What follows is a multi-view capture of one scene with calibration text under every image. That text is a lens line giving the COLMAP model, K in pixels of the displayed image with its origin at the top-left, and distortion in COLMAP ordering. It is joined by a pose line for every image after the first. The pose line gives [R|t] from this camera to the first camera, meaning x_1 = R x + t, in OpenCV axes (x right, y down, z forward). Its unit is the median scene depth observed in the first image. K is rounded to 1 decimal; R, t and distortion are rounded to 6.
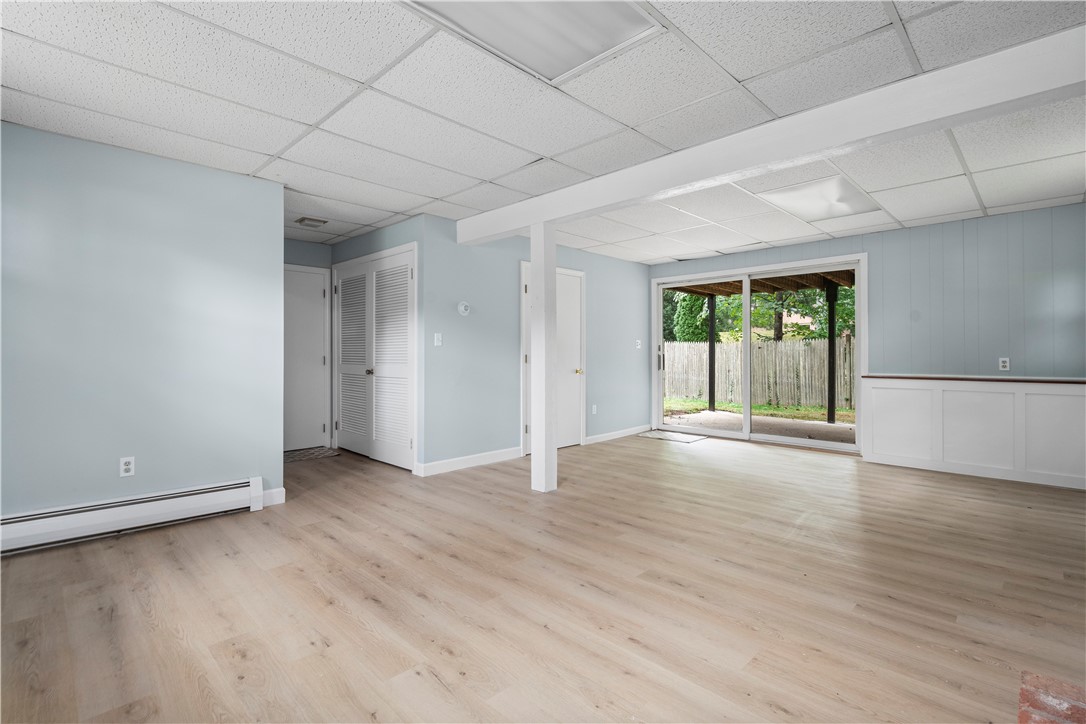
lens RADIAL K [[507.3, 0, 544.6], [0, 507.3, 349.5], [0, 0, 1]] dist [0.002572, 0.000038]
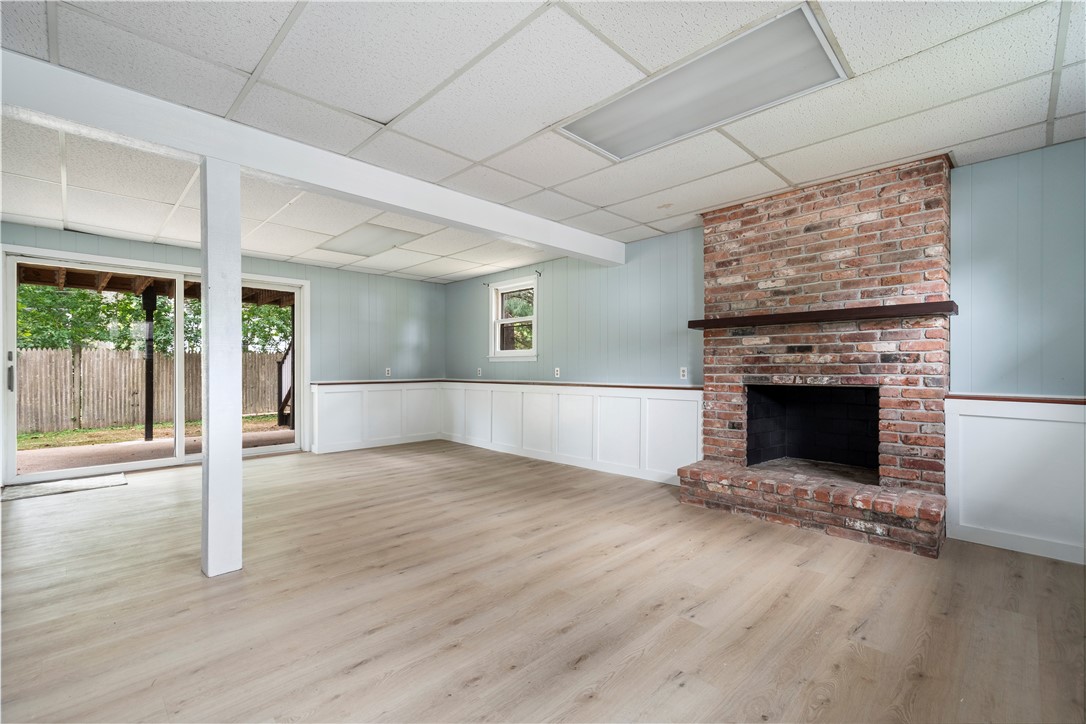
lens RADIAL K [[470.0, 0, 533.5], [0, 470.0, 365.5], [0, 0, 1]] dist [0.002071, -0.000082]
pose [[0.020569, 0.002416, 0.999786, -0.829478], [-0.004923, 0.999985, -0.002315, 0.015193], [-0.999776, -0.004875, 0.020581, 0.804011]]
